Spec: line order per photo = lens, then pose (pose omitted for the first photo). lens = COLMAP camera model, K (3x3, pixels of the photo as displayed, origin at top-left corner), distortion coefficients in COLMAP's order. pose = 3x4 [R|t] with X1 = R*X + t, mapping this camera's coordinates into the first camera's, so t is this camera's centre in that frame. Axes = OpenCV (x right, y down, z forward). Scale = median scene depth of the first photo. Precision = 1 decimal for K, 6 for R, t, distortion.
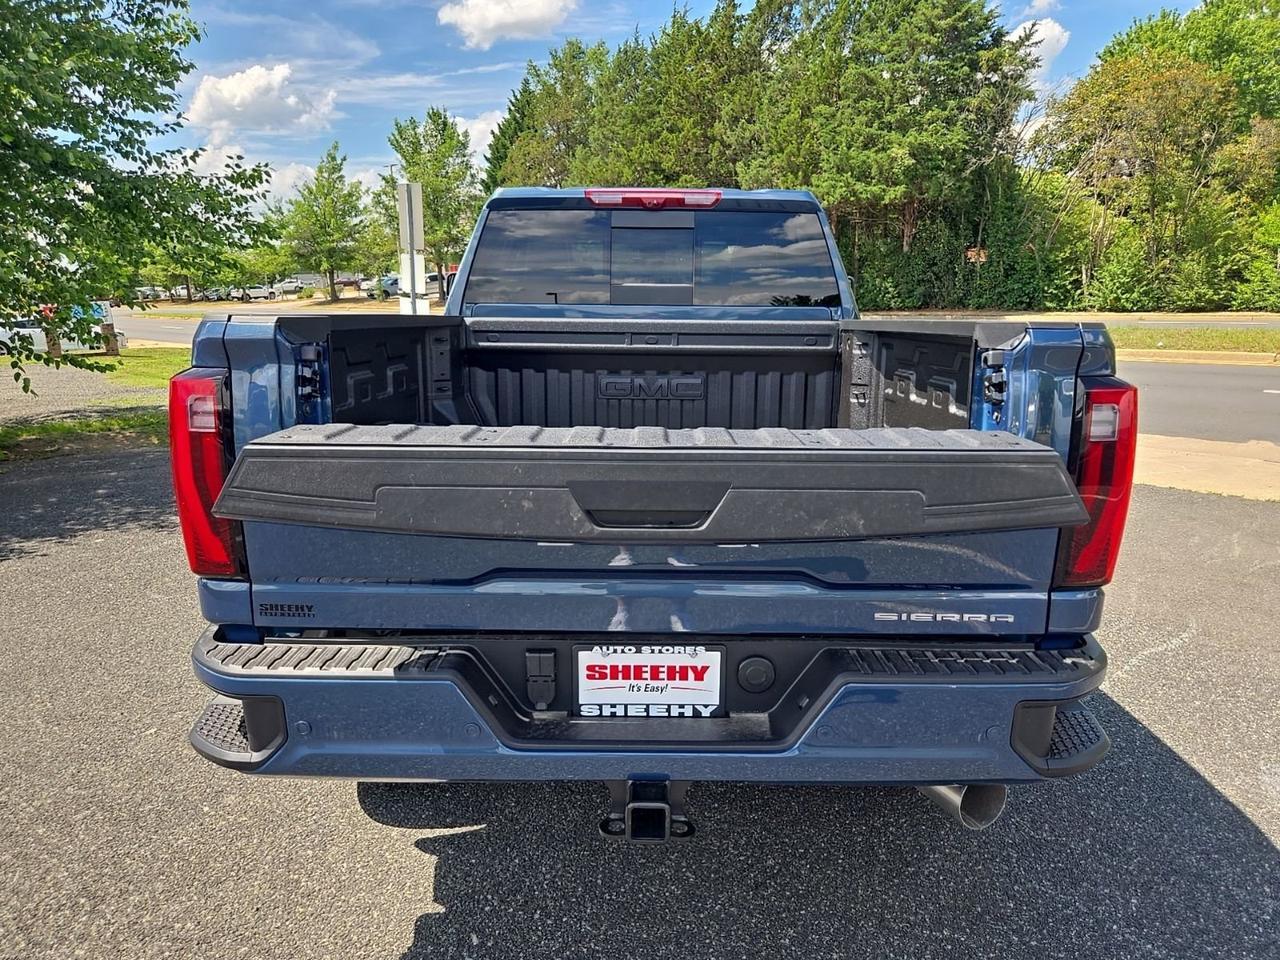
lens RADIAL K [[870.8, 0, 638.0], [0, 870.8, 491.2], [0, 0, 1]] dist [0.068914, -0.054026]
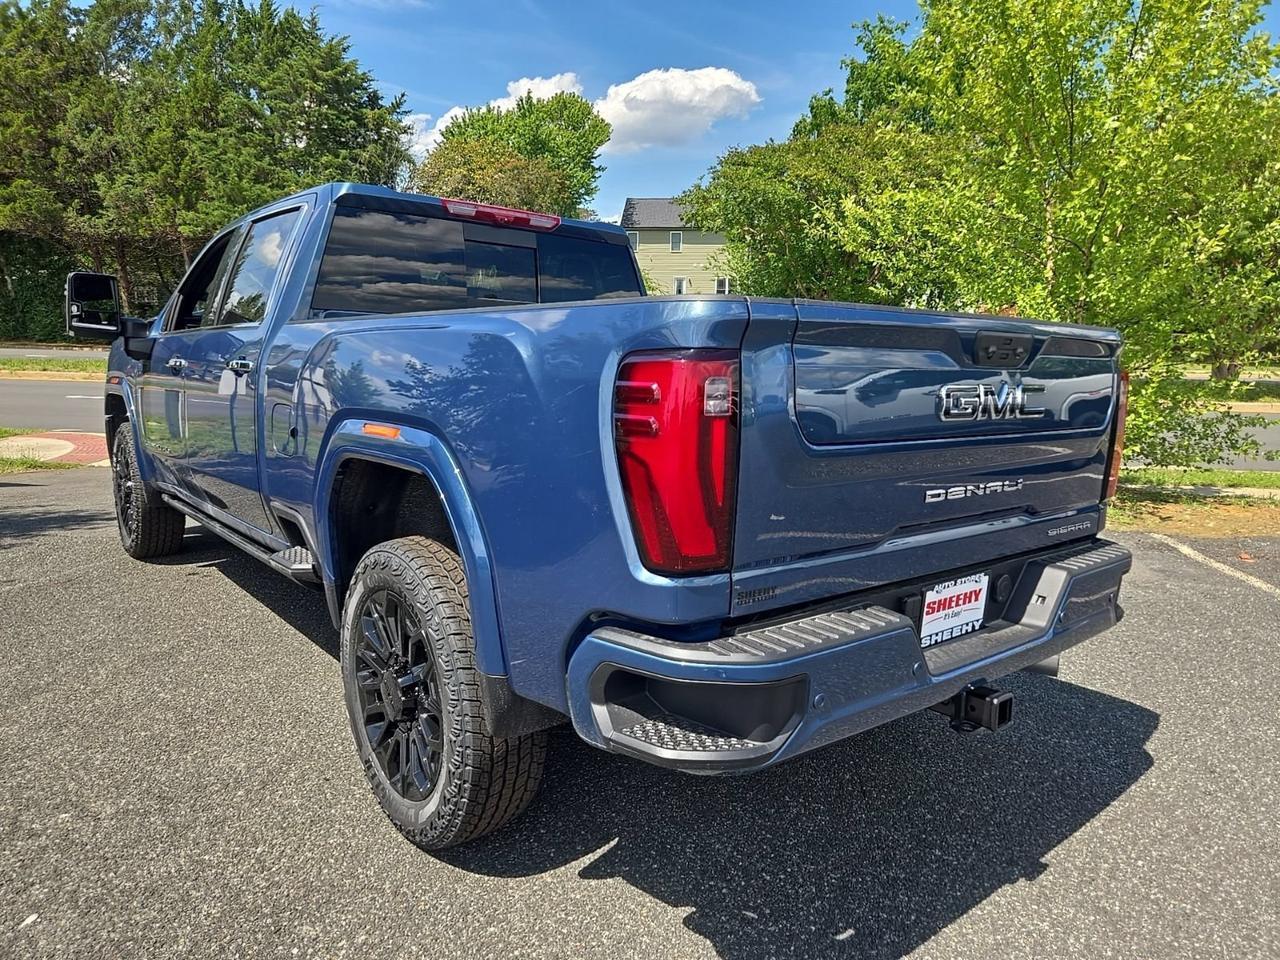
lens RADIAL K [[867.1, 0, 635.6], [0, 867.1, 491.7], [0, 0, 1]] dist [0.067984, -0.051744]
pose [[0.763397, -0.082624, 0.640623, -0.196325], [0.112386, 0.993648, -0.005769, 0.001666], [-0.636078, 0.076401, 0.767833, 0.056927]]
